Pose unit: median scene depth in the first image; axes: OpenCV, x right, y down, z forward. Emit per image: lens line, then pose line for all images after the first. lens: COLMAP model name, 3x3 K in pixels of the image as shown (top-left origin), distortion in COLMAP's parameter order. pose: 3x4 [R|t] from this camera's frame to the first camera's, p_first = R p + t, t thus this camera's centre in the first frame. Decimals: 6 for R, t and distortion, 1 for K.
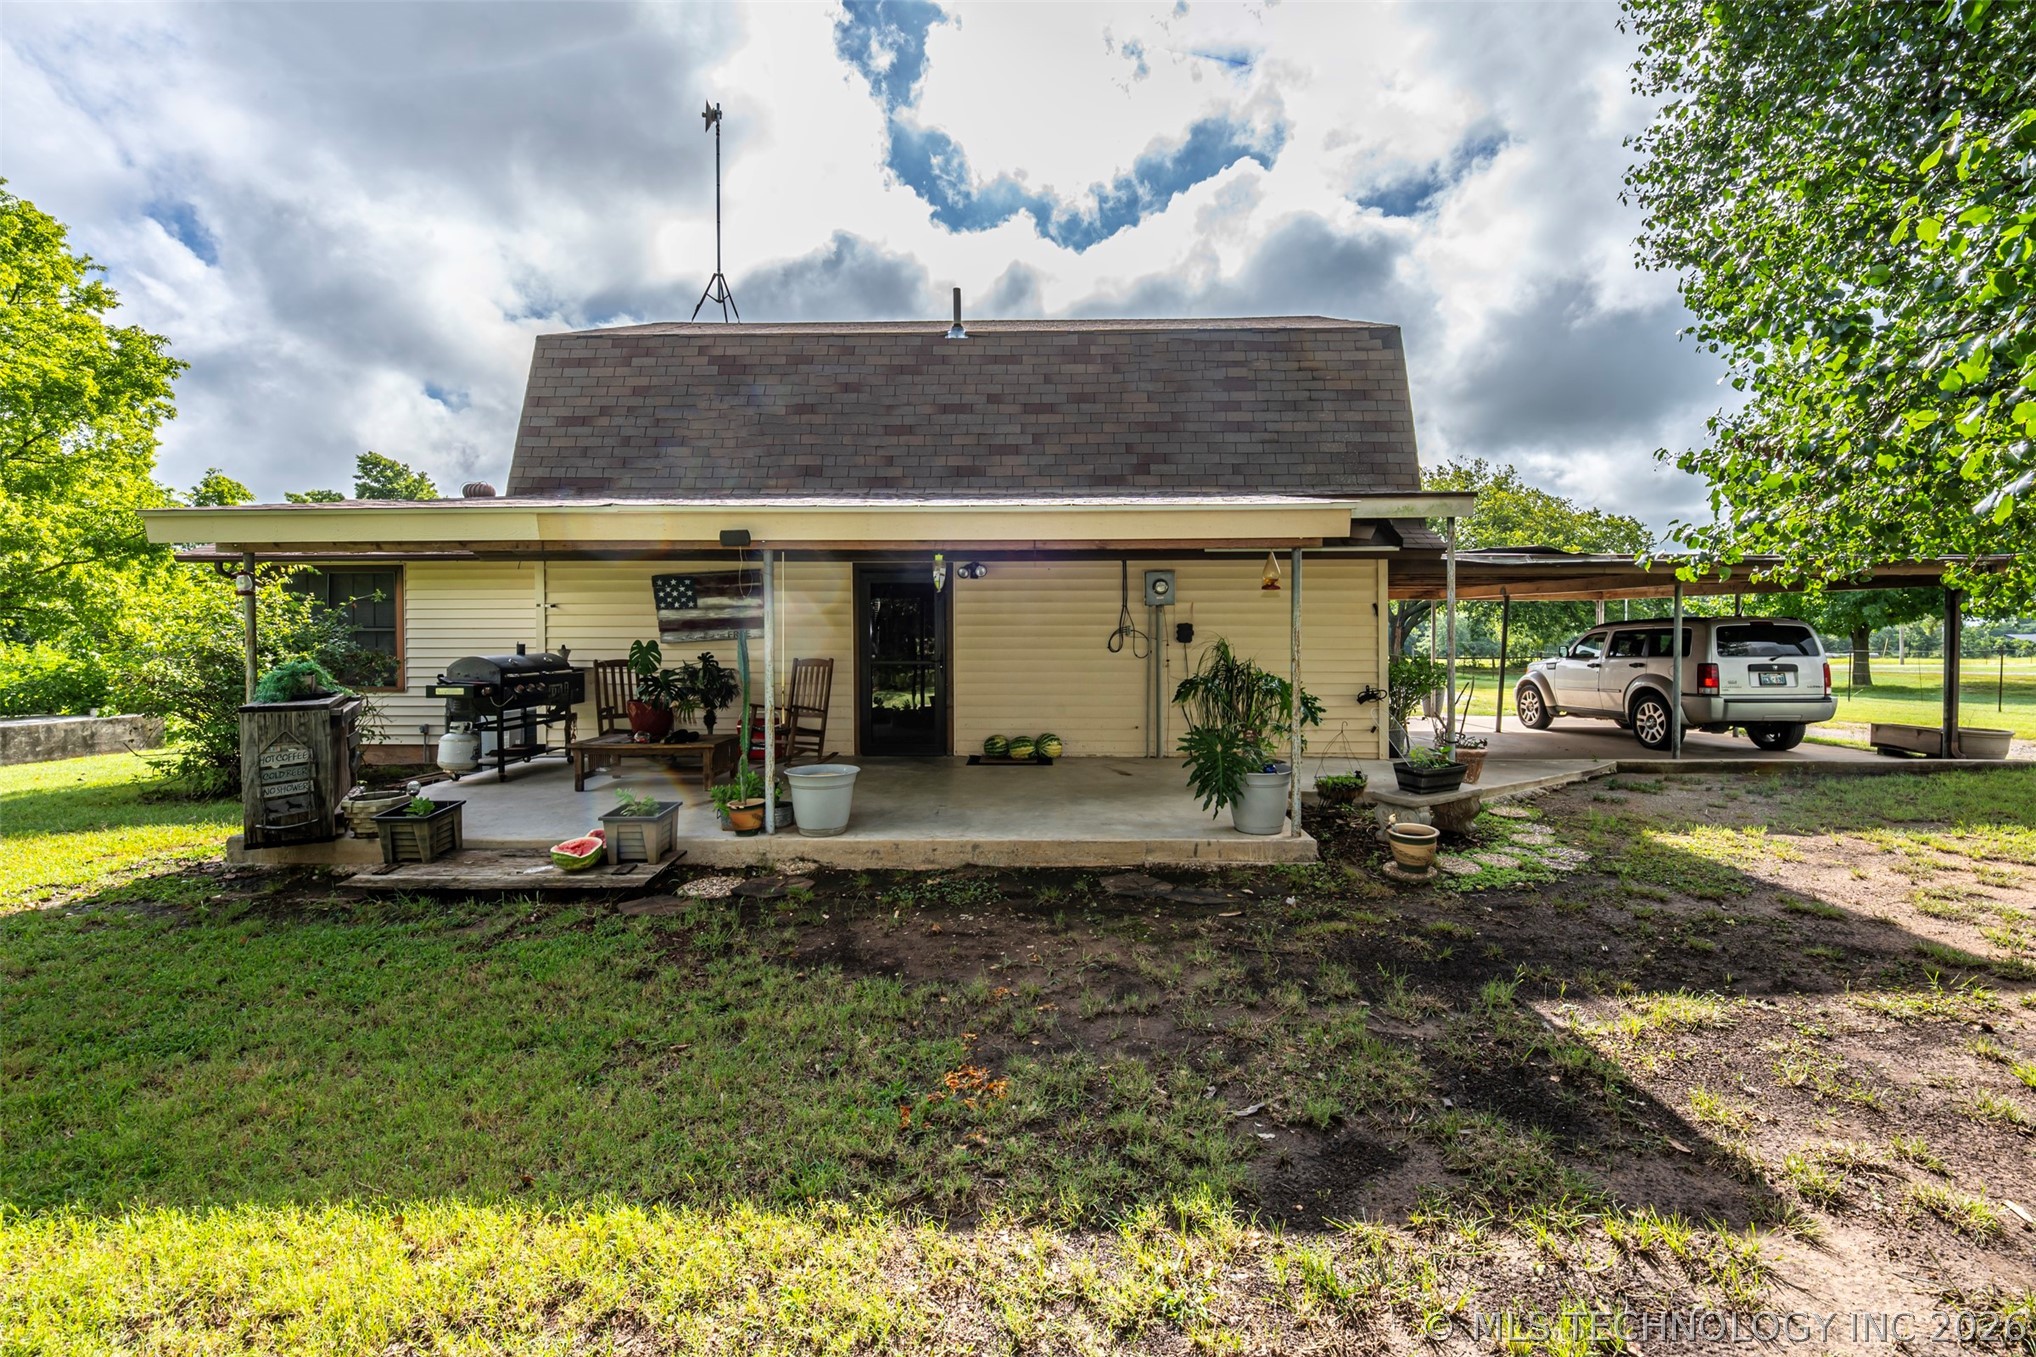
lens RADIAL K [[800.2, 0, 1048.8], [0, 800.2, 655.4], [0, 0, 1]] dist [0.000179, -0.011408]
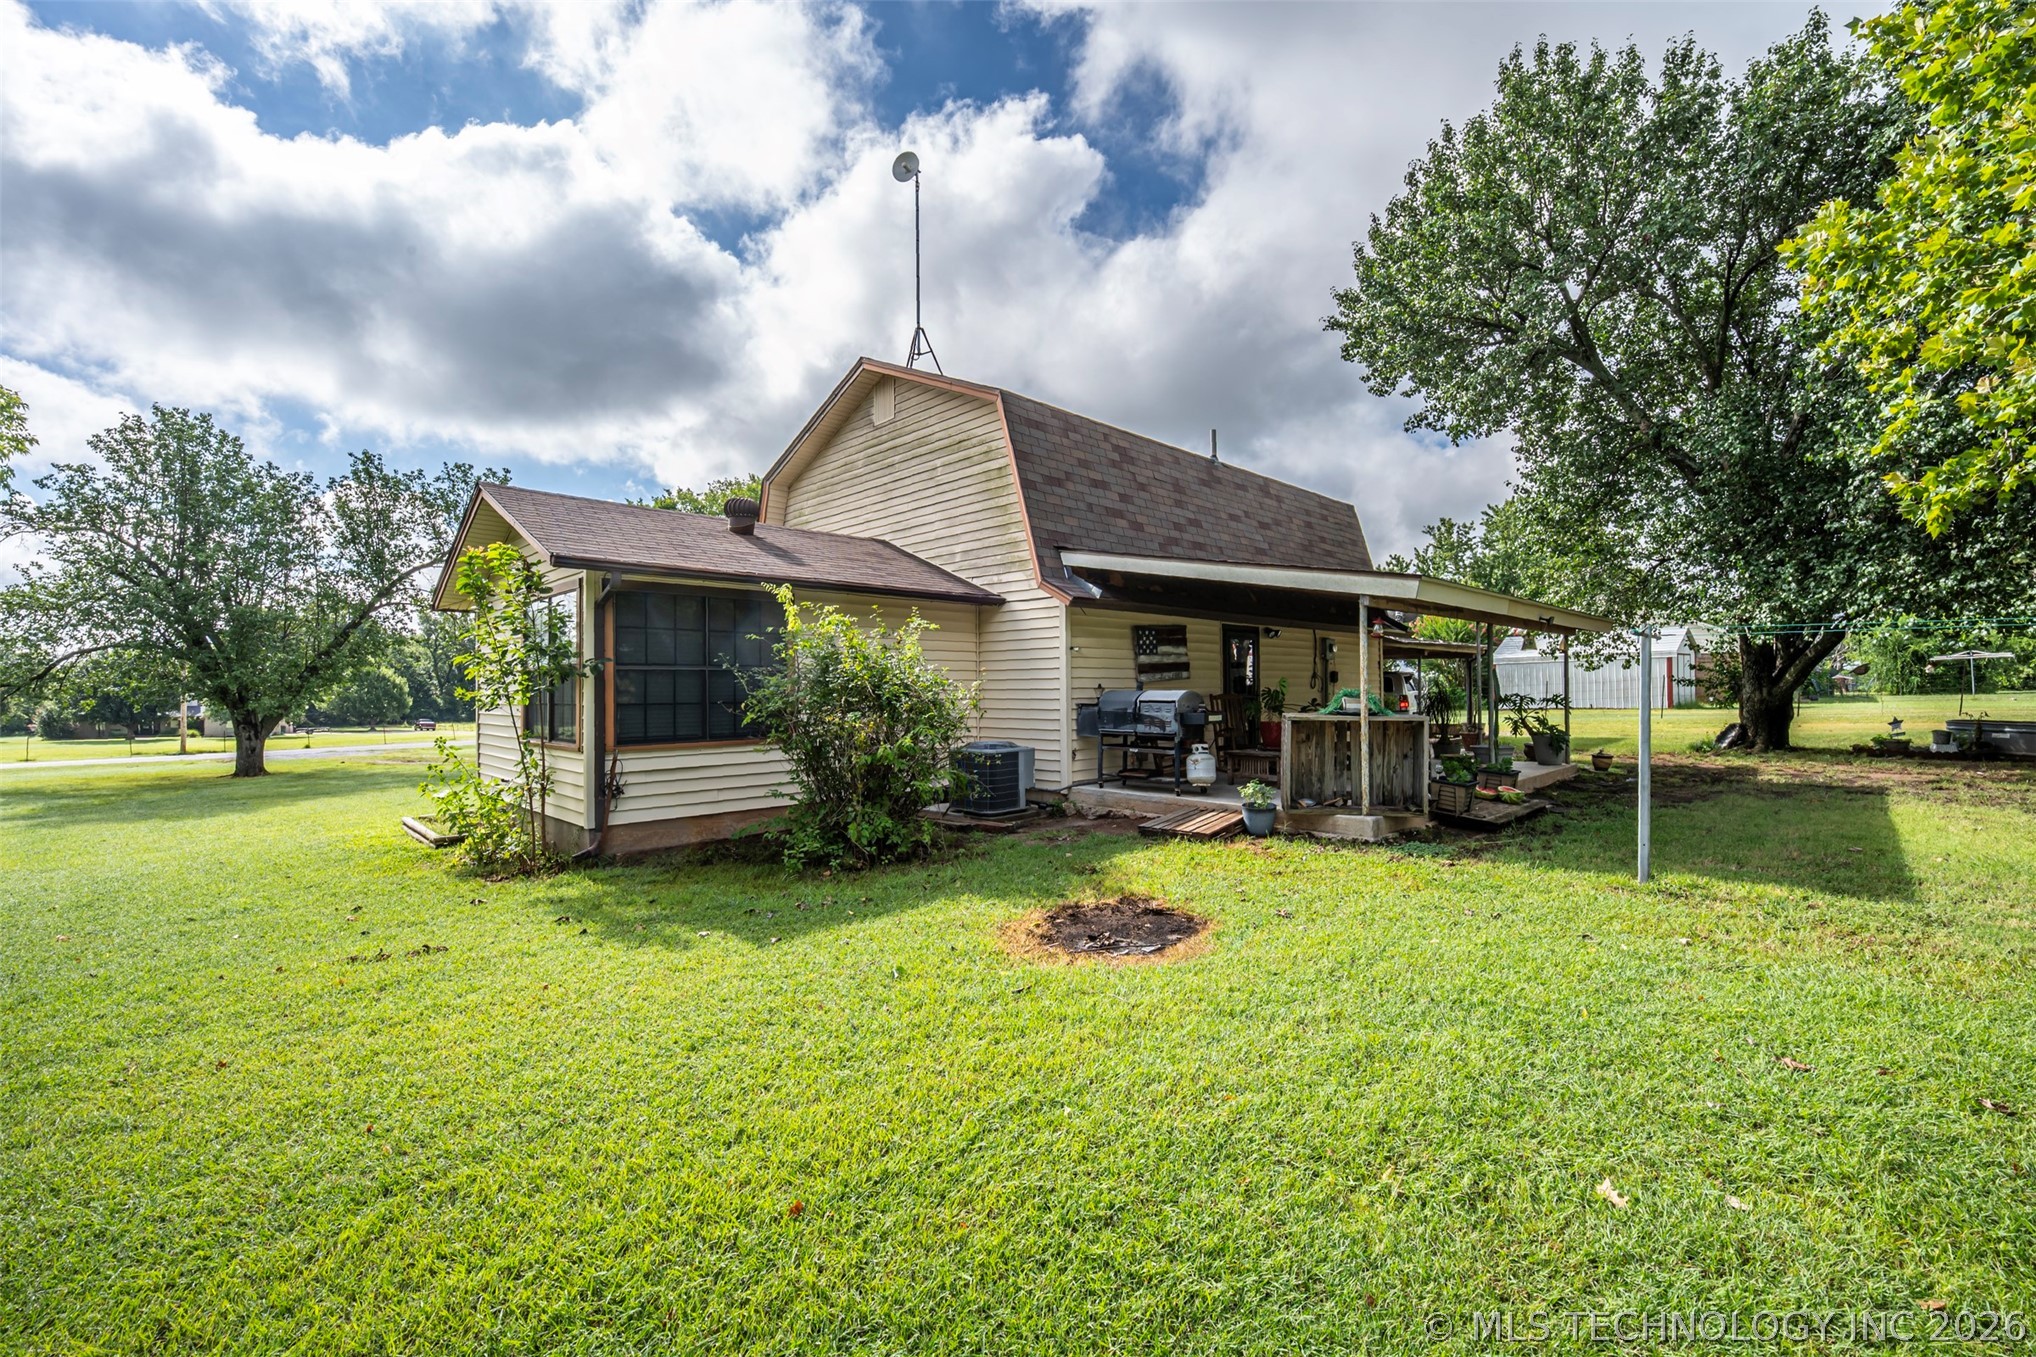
lens RADIAL K [[855.1, 0, 1029.4], [0, 855.1, 709.3], [0, 0, 1]] dist [-0.011644, -0.000238]
pose [[0.724977, -0.014222, 0.688627, -1.579016], [0.008241, 0.999894, 0.011974, 0.009912], [-0.688724, -0.003006, 0.725017, 0.170772]]
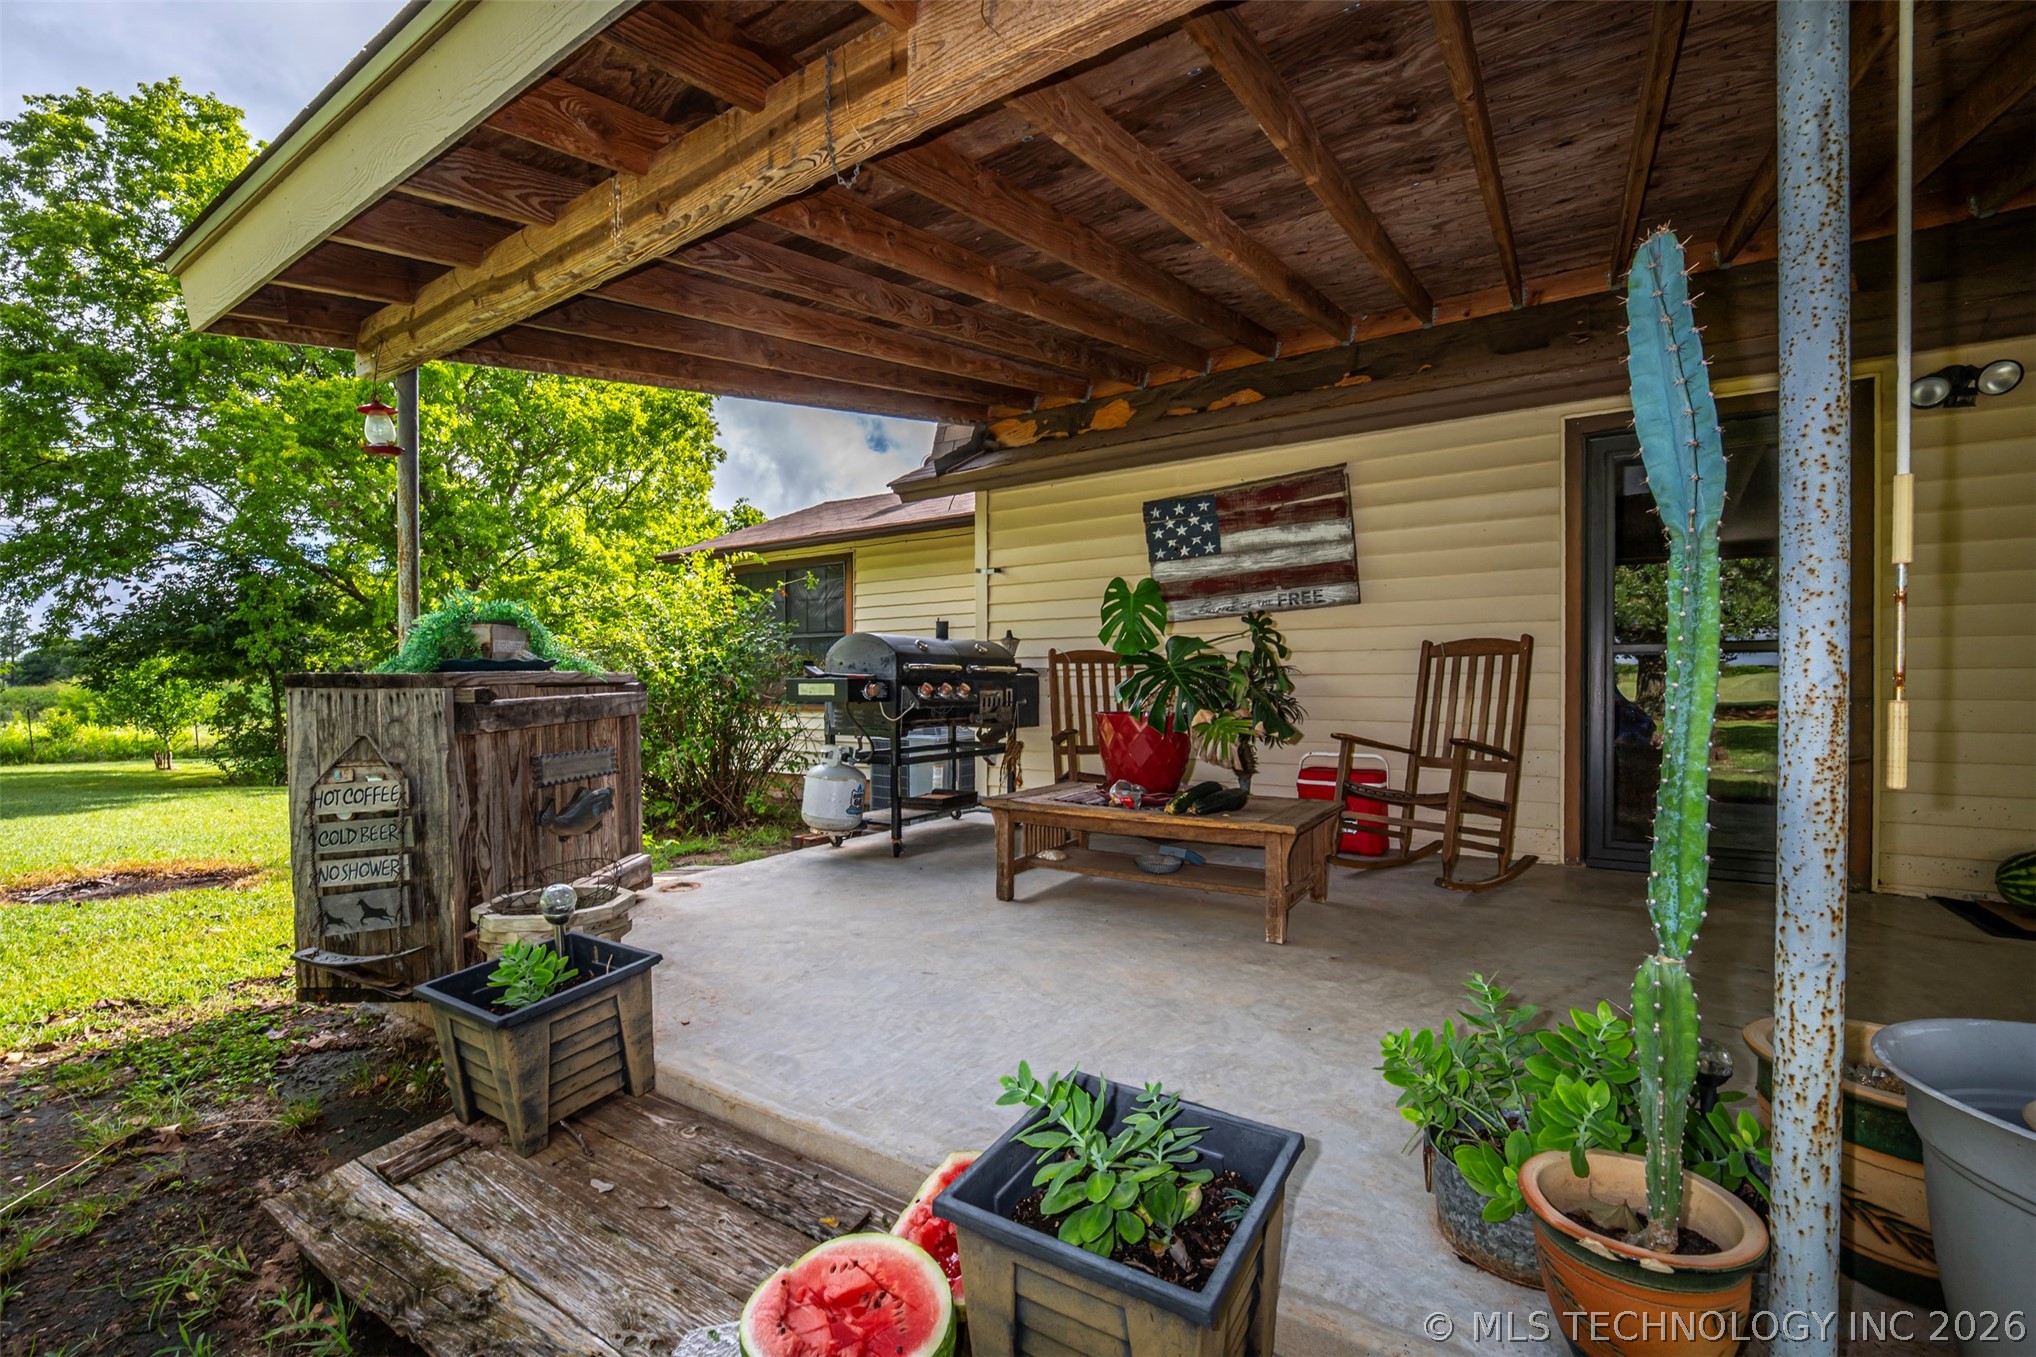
lens RADIAL K [[855.1, 0, 1029.4], [0, 855.1, 709.3], [0, 0, 1]] dist [-0.011644, -0.000238]
pose [[0.837434, 0.013540, -0.546370, -0.244865], [-0.012456, 0.999906, 0.005687, 0.044190], [0.546396, 0.002043, 0.837524, 0.476327]]
